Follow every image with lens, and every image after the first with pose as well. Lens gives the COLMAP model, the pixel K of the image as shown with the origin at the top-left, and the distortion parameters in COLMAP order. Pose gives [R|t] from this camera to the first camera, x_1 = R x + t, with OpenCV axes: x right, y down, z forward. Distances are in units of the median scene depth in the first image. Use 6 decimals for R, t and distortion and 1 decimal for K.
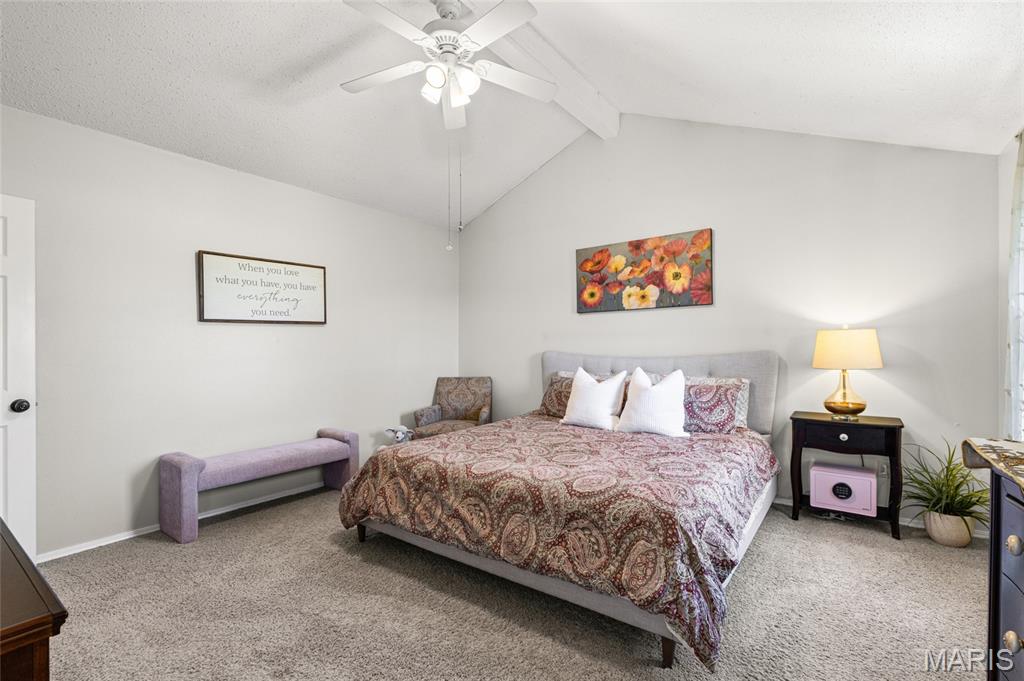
lens RADIAL K [[464.0, 0, 510.0], [0, 464.0, 340.0], [0, 0, 1]] dist [-0.003820, -0.000122]
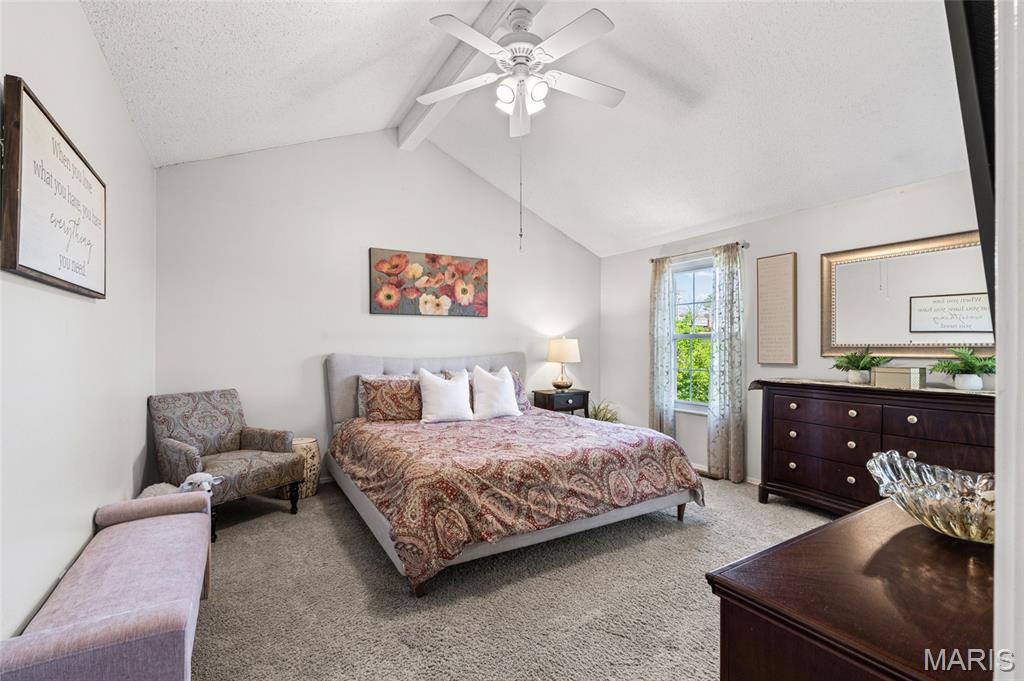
lens RADIAL K [[464.0, 0, 511.6], [0, 464.0, 347.2], [0, 0, 1]] dist [-0.003820, -0.000122]
pose [[0.371815, 0.010268, 0.928250, -0.718762], [-0.014317, 0.999883, -0.005325, 0.014323], [-0.928196, -0.011310, 0.371919, 0.416336]]
